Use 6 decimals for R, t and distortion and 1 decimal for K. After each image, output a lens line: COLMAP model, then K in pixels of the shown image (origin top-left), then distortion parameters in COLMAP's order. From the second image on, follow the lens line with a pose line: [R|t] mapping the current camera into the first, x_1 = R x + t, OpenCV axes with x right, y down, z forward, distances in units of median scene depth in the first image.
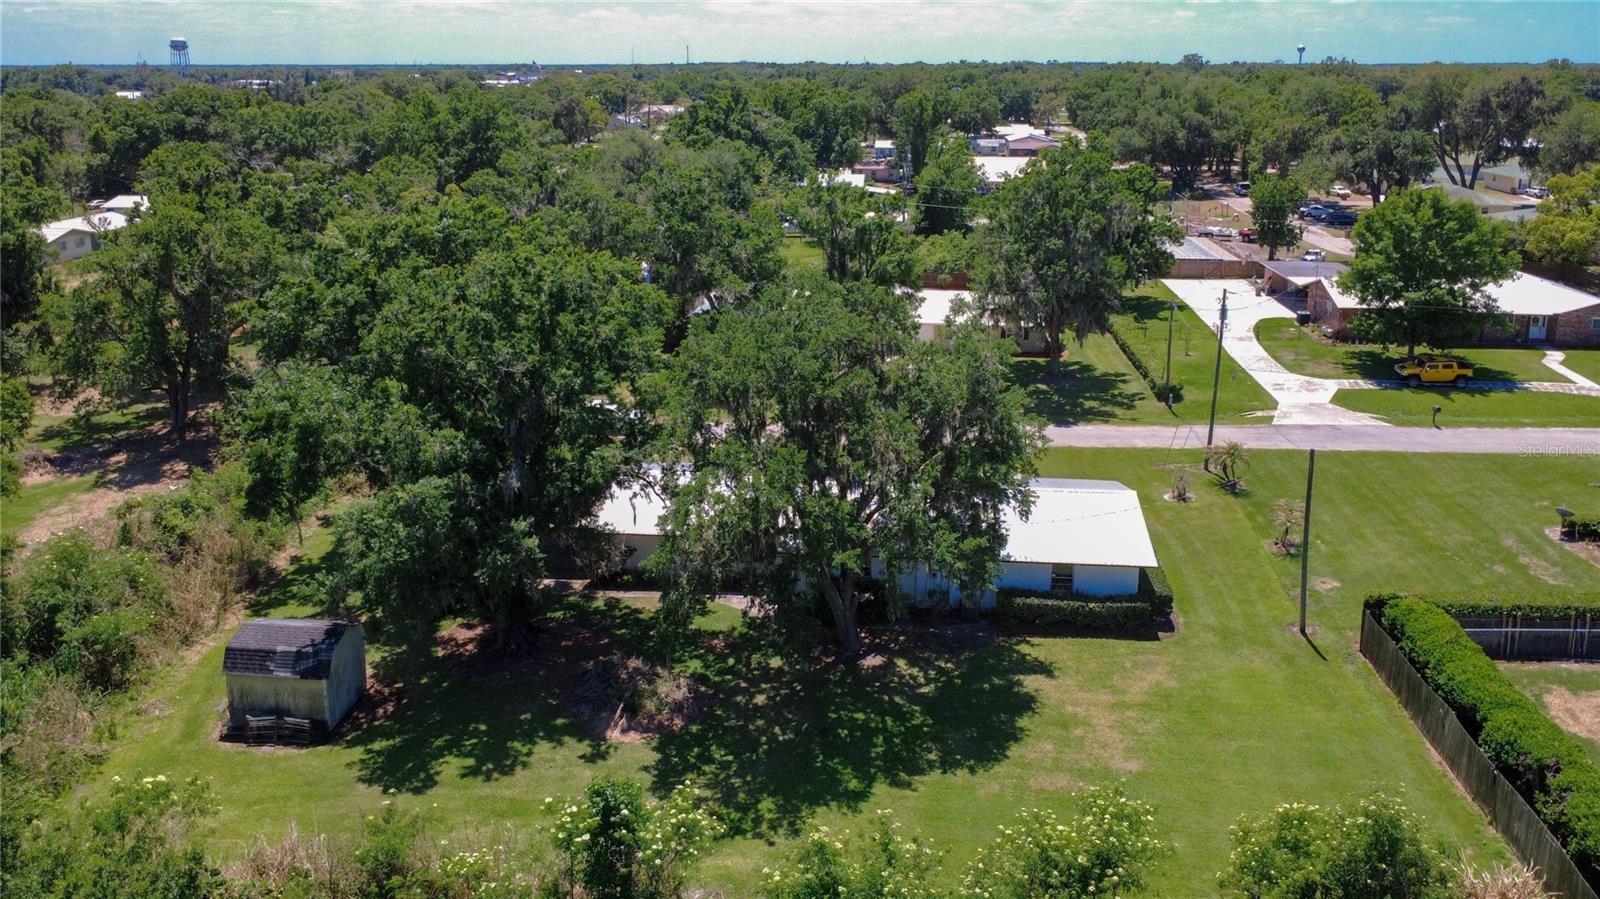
lens RADIAL K [[1163.2, 0, 778.7], [0, 1163.2, 277.8], [0, 0, 1]] dist [0.004629, -0.000658]
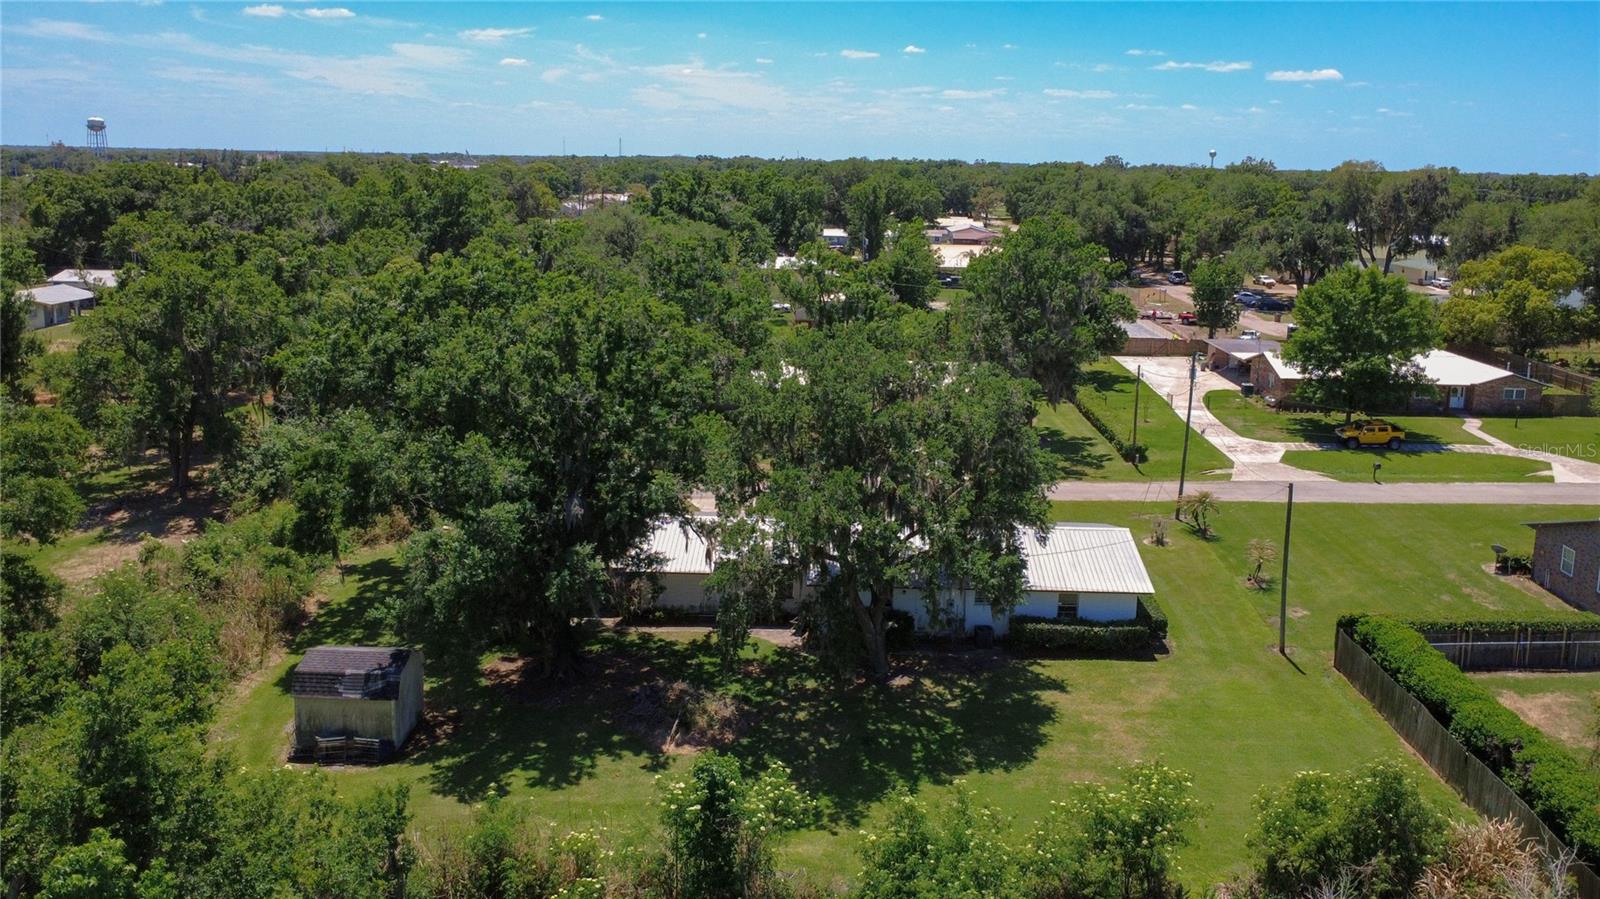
lens RADIAL K [[1159.9, 0, 802.3], [0, 1159.9, 343.6], [0, 0, 1]] dist [0.003926, -0.000451]
pose [[0.996528, 0.005759, 0.083059, -0.101234], [-0.003636, 0.999663, -0.025686, 0.046356], [-0.083179, 0.025295, 0.996214, -0.065809]]
